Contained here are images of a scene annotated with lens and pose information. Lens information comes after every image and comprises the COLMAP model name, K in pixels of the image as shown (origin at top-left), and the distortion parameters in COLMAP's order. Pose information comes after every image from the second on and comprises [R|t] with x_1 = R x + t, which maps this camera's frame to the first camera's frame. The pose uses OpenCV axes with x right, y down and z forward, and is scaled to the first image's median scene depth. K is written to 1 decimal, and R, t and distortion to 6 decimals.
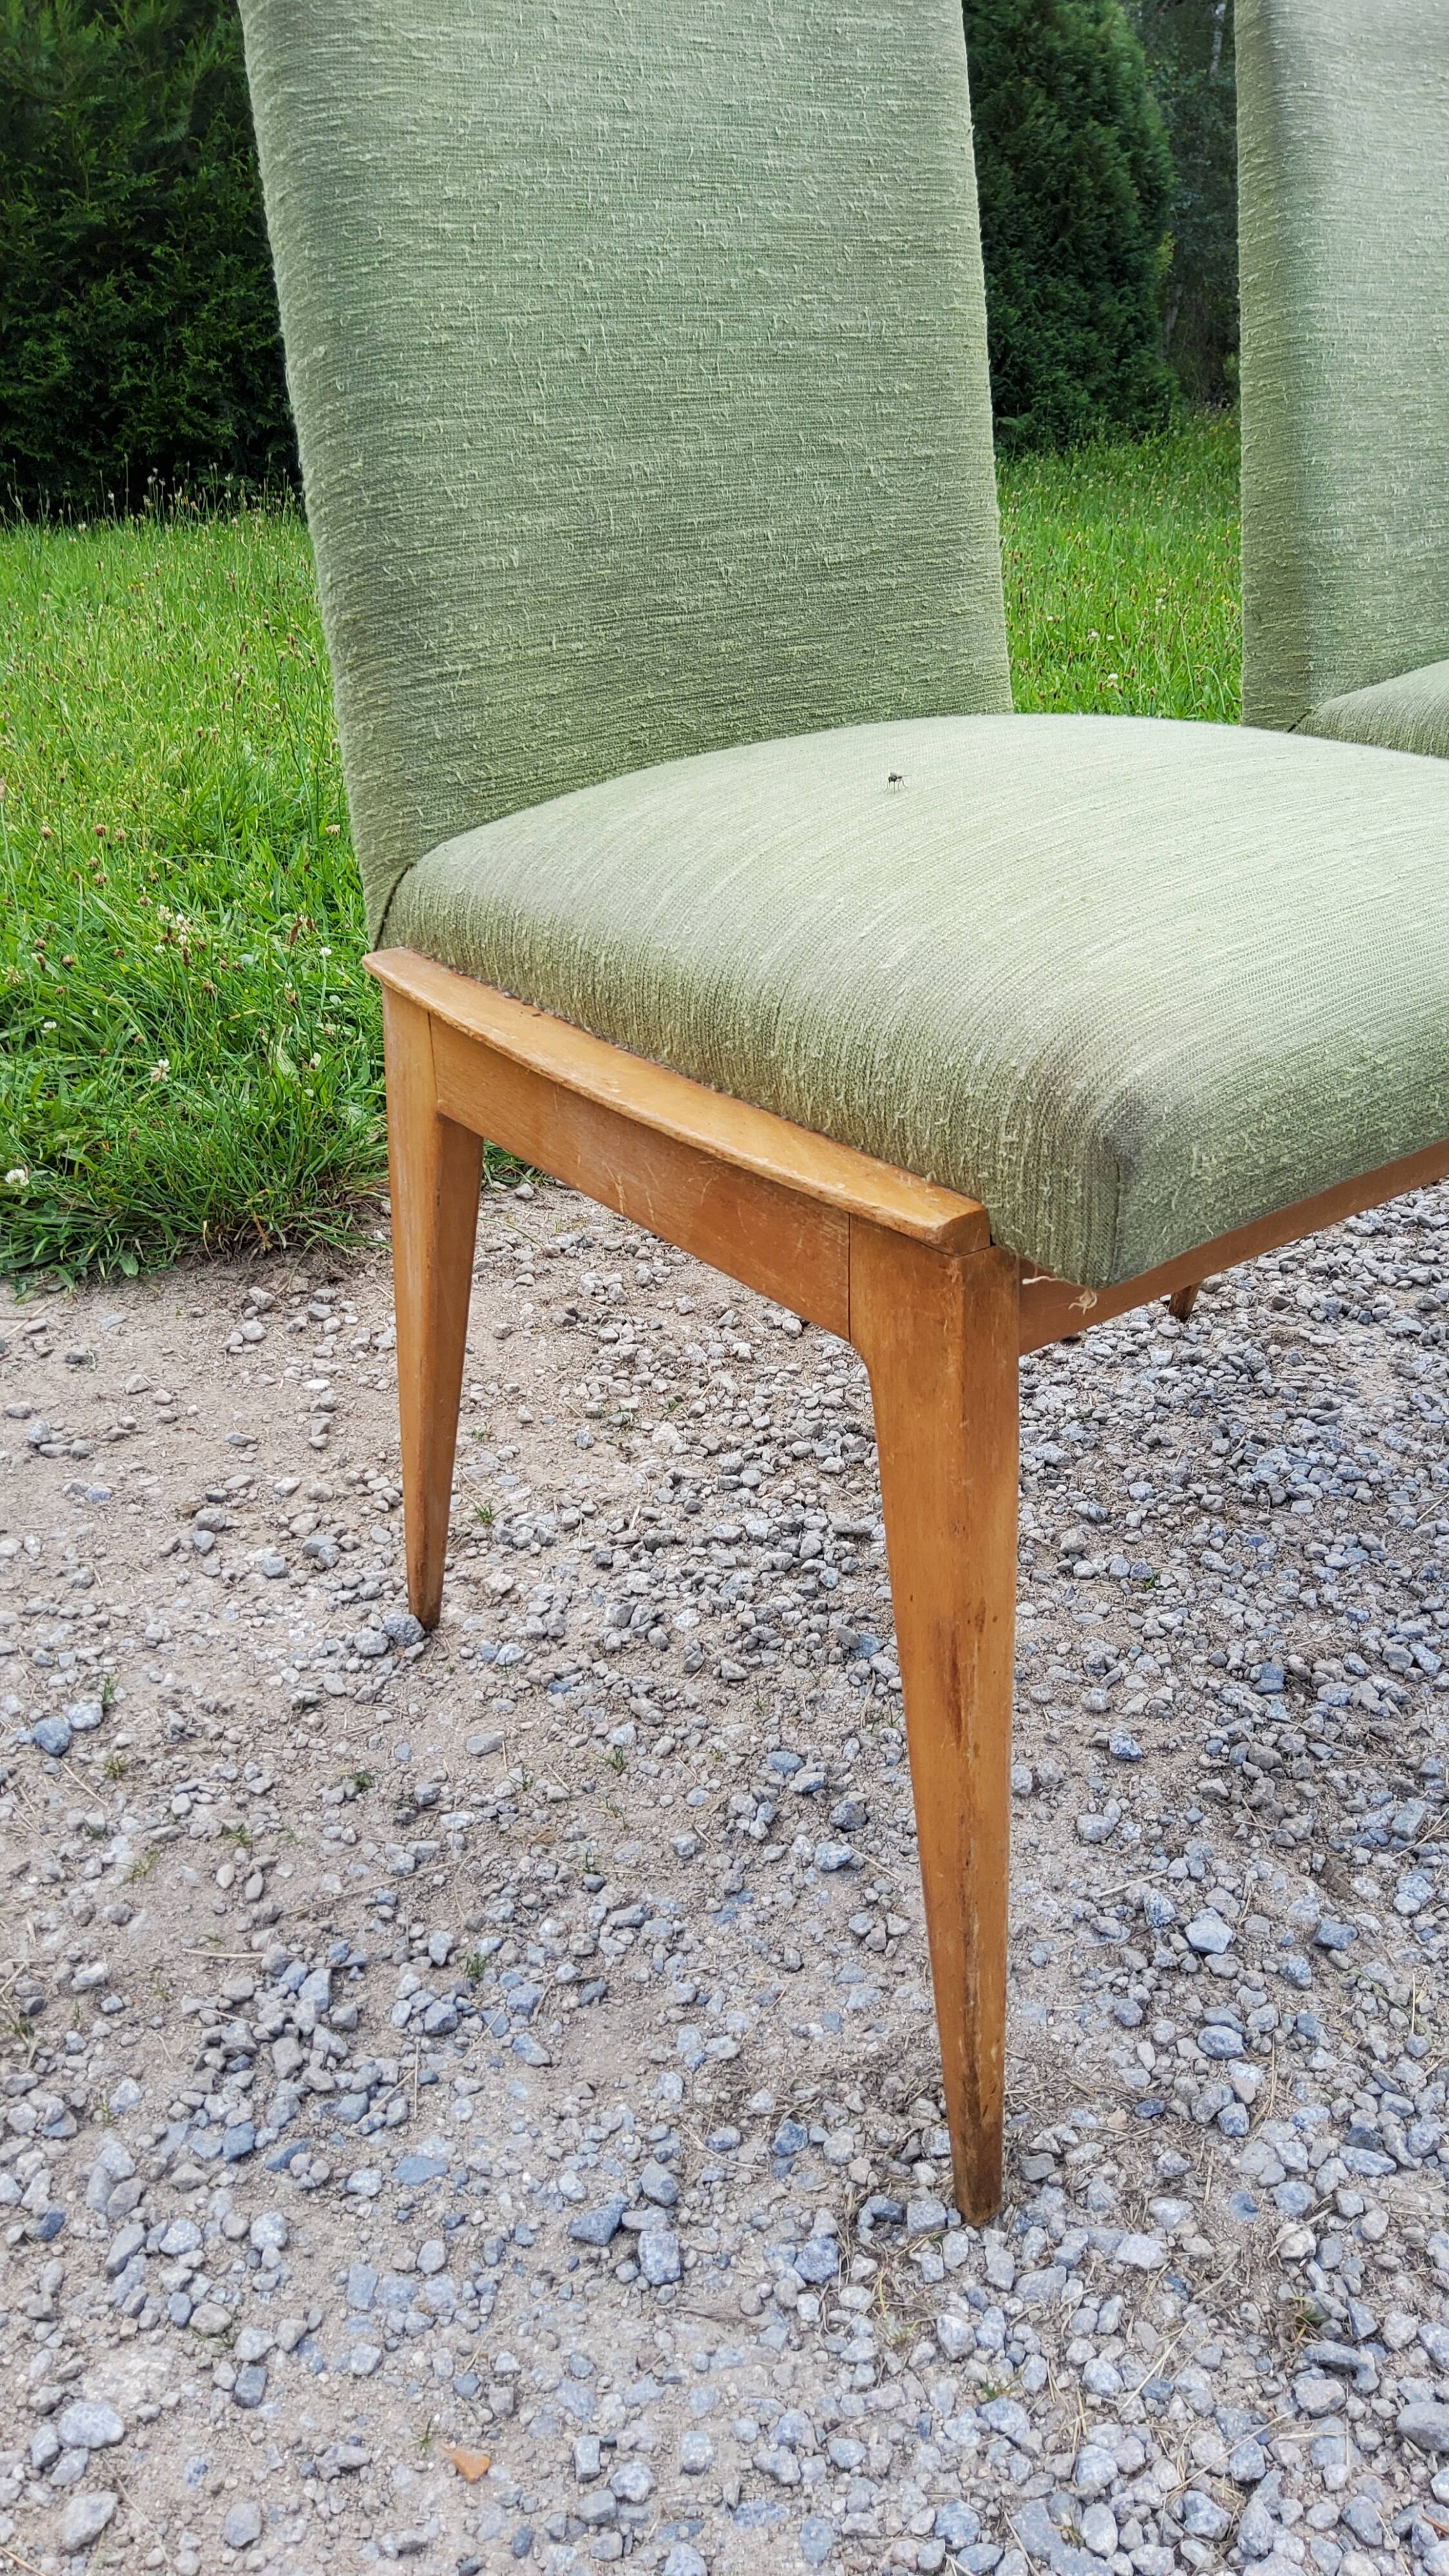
lens RADIAL K [[1926.4, 0, 731.2], [0, 1926.4, 1274.1], [0, 0, 1]] dist [0.068333, -0.109712]
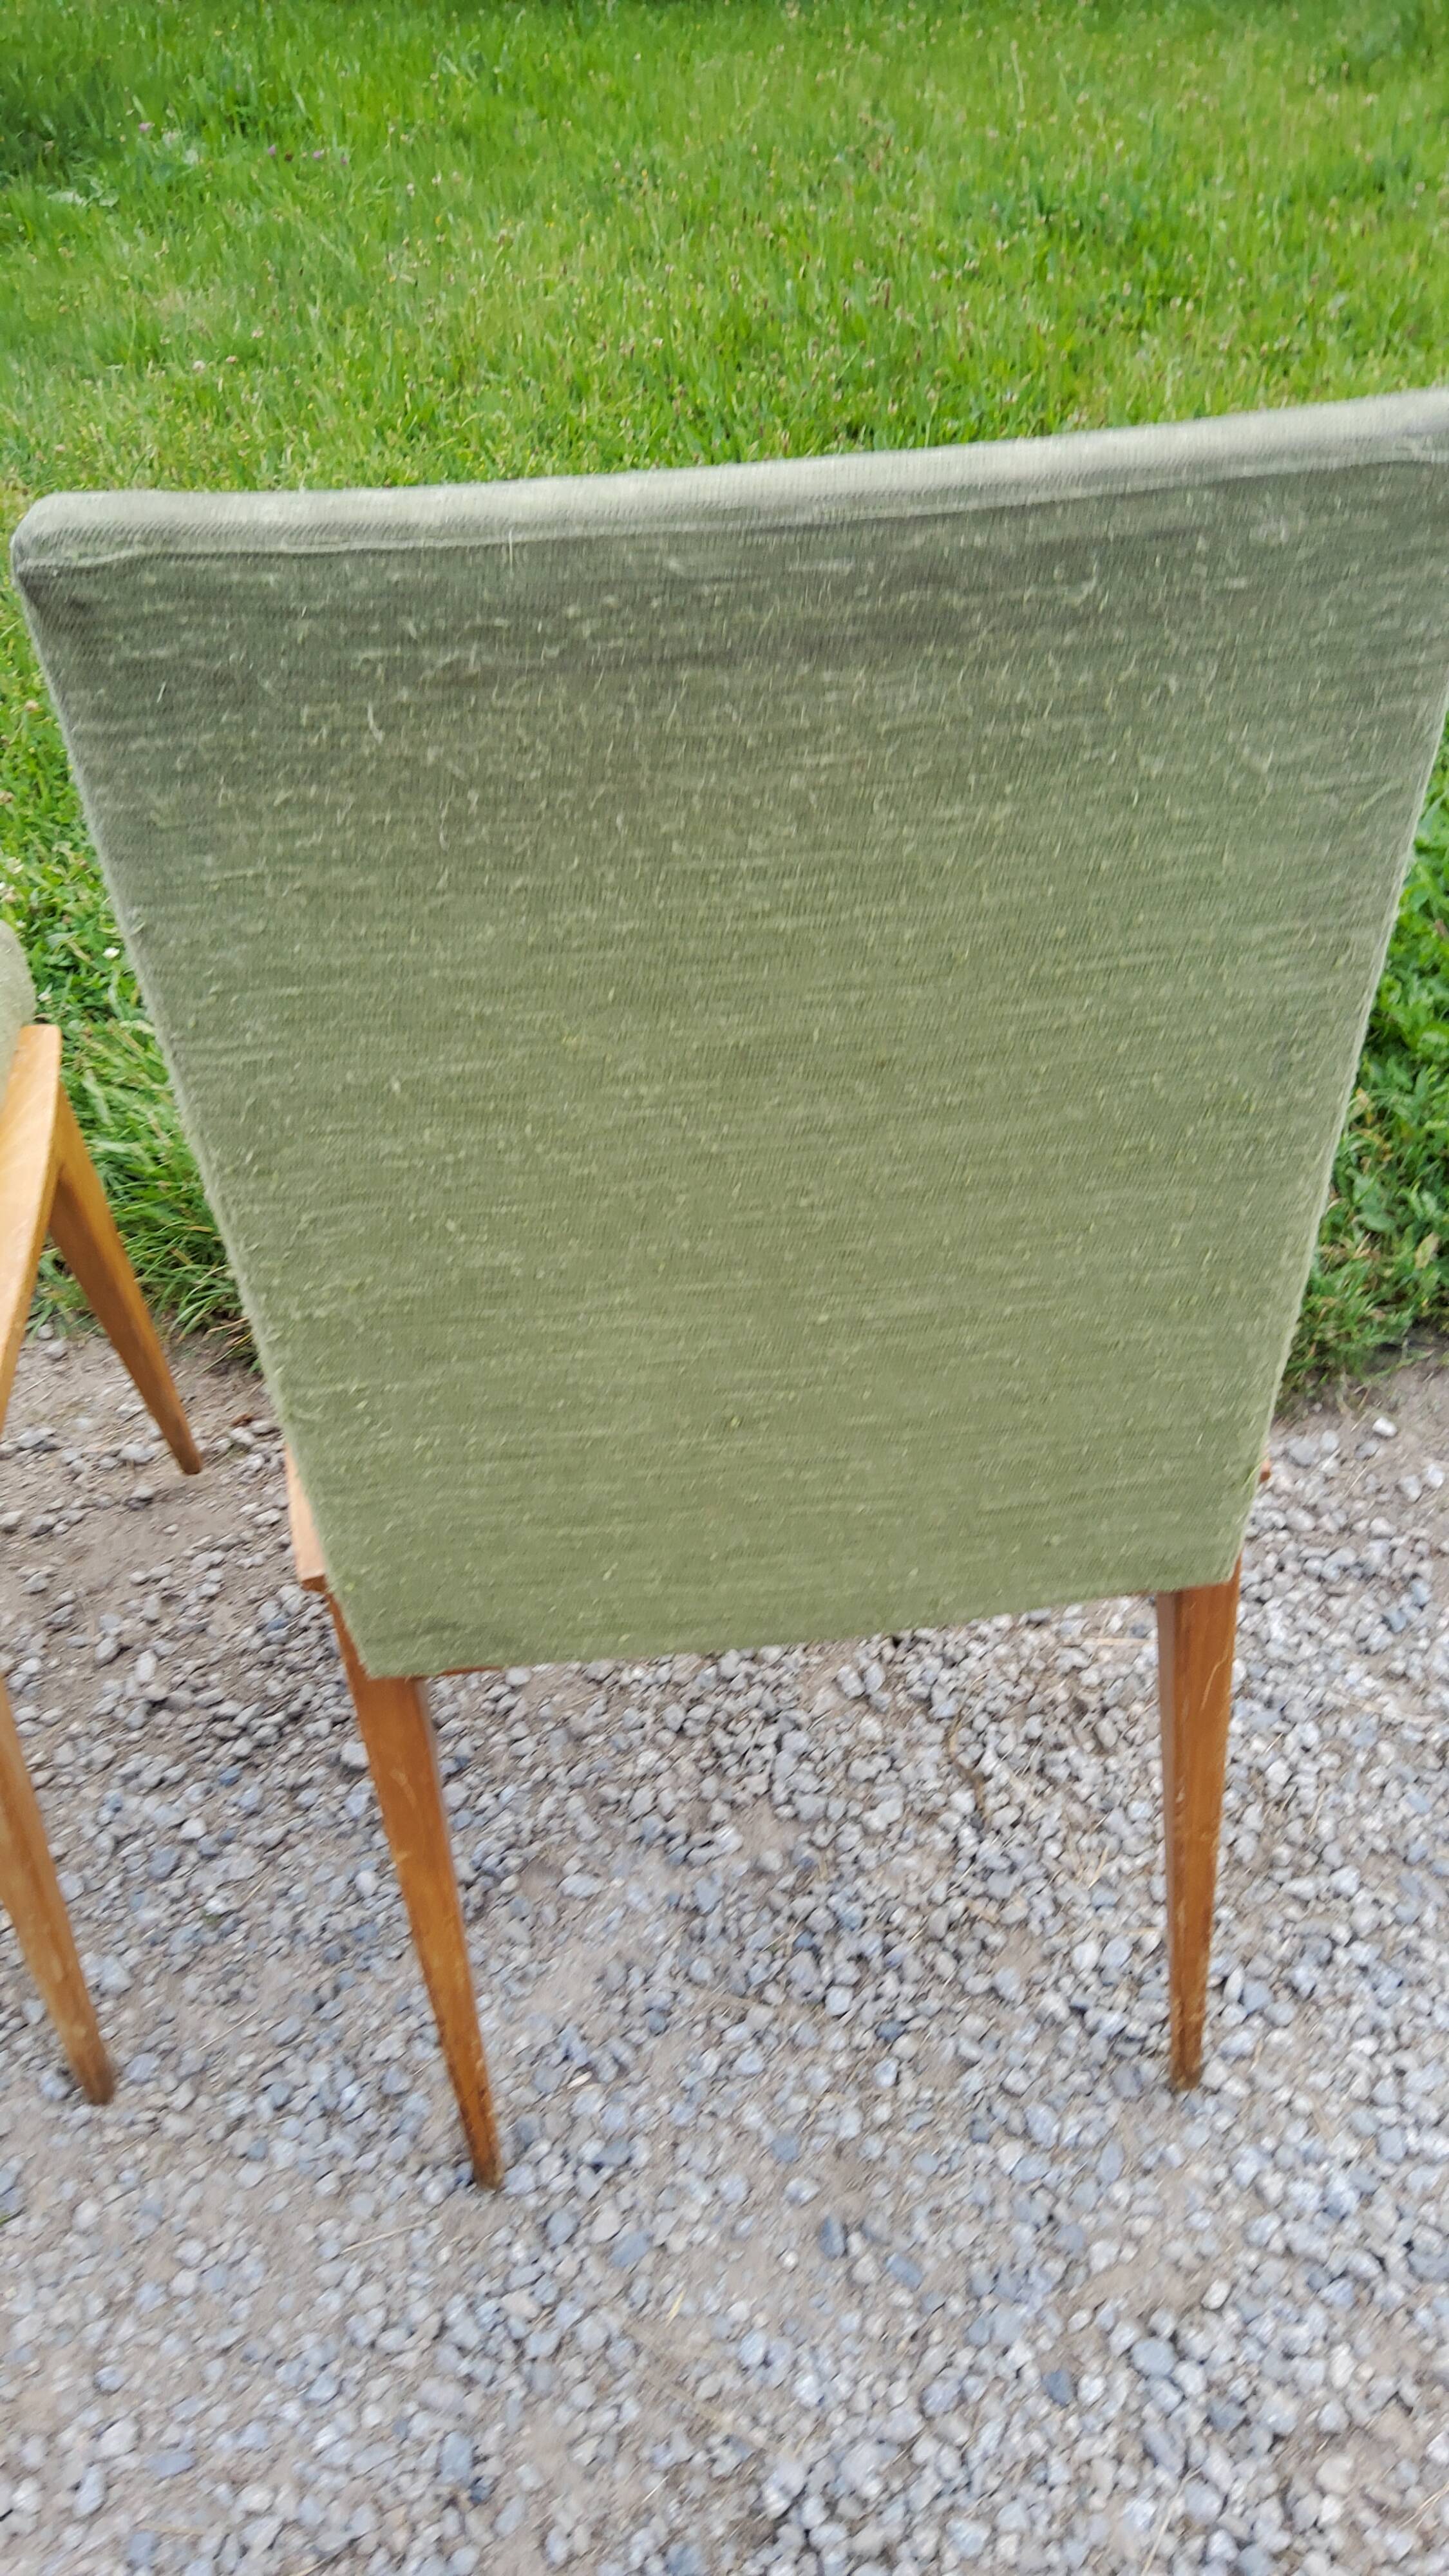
lens RADIAL K [[1946.4, 0, 717.5], [0, 1946.4, 1256.5], [0, 0, 1]] dist [0.070485, -0.105900]
pose [[0.892300, 0.263529, -0.366543, 0.967800], [-0.154713, 0.941274, 0.300111, -0.785670], [0.424105, -0.211080, 0.880670, 0.550751]]
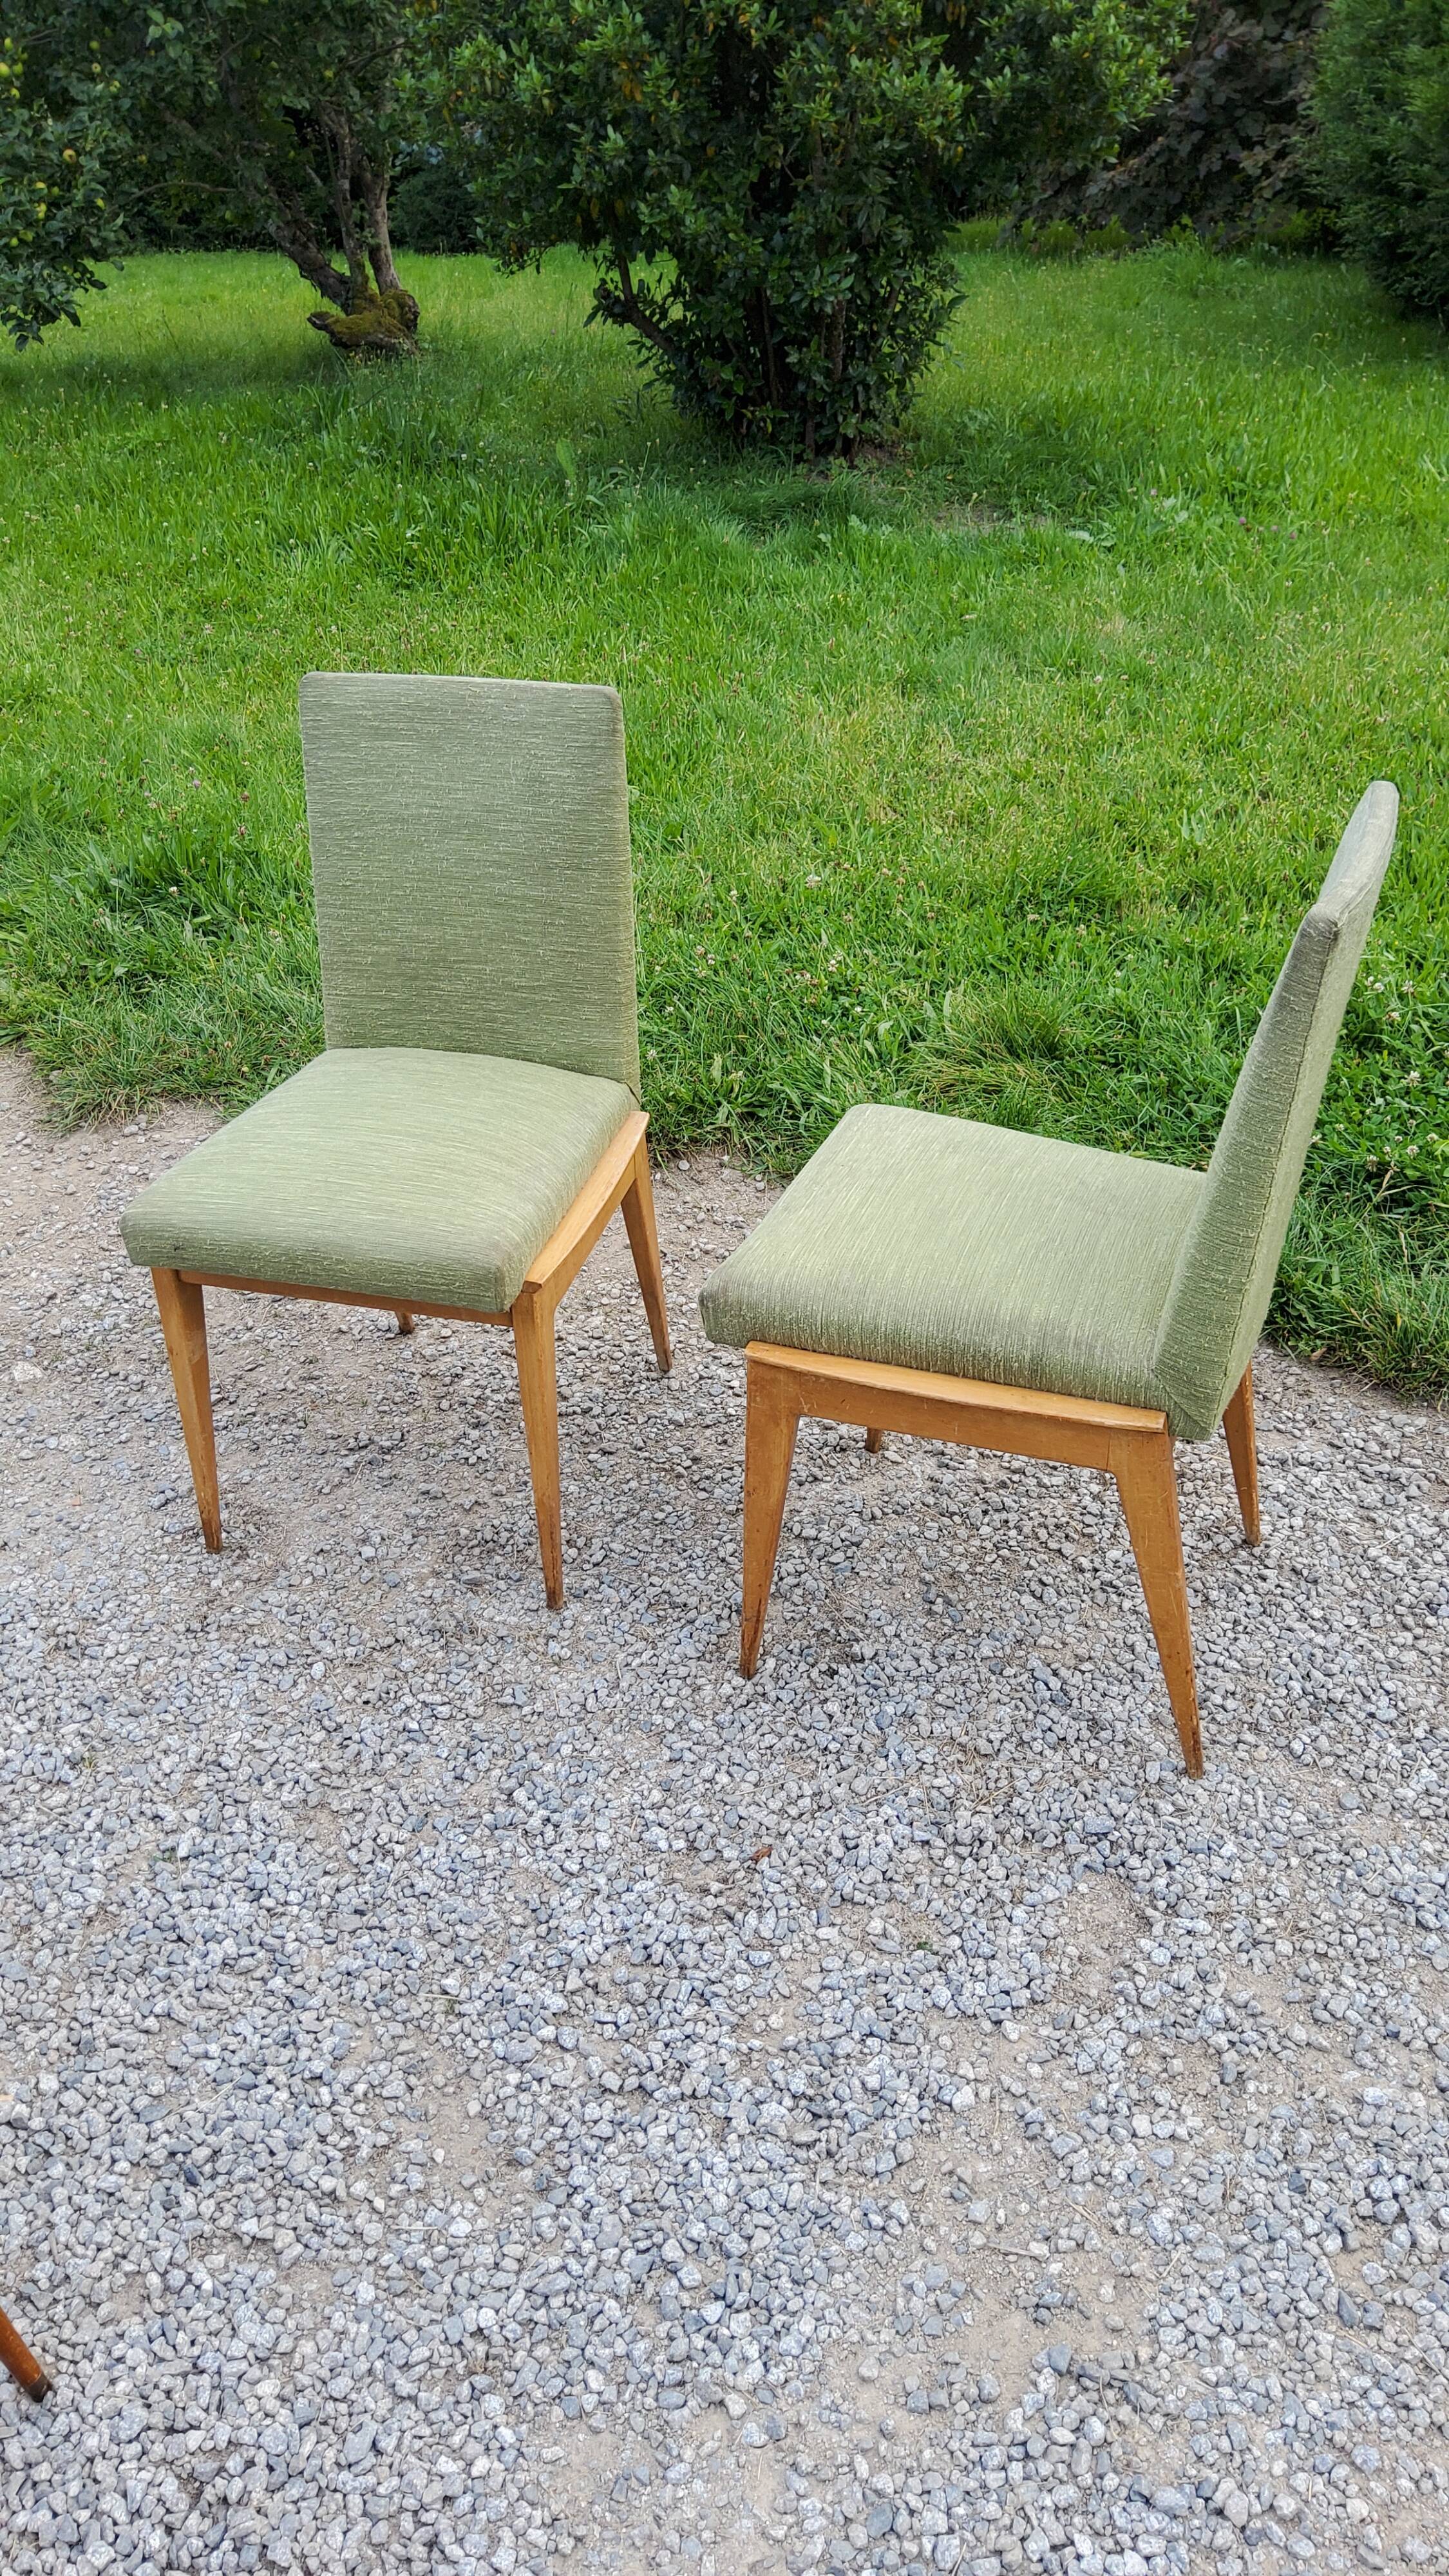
lens RADIAL K [[1936.3, 0, 728.5], [0, 1936.3, 1272.8], [0, 0, 1]] dist [0.069213, -0.126151]
pose [[0.558776, 0.429101, -0.709677, 2.174135], [-0.321694, 0.900882, 0.291419, -0.889377], [0.764383, 0.065461, 0.641430, -0.300513]]
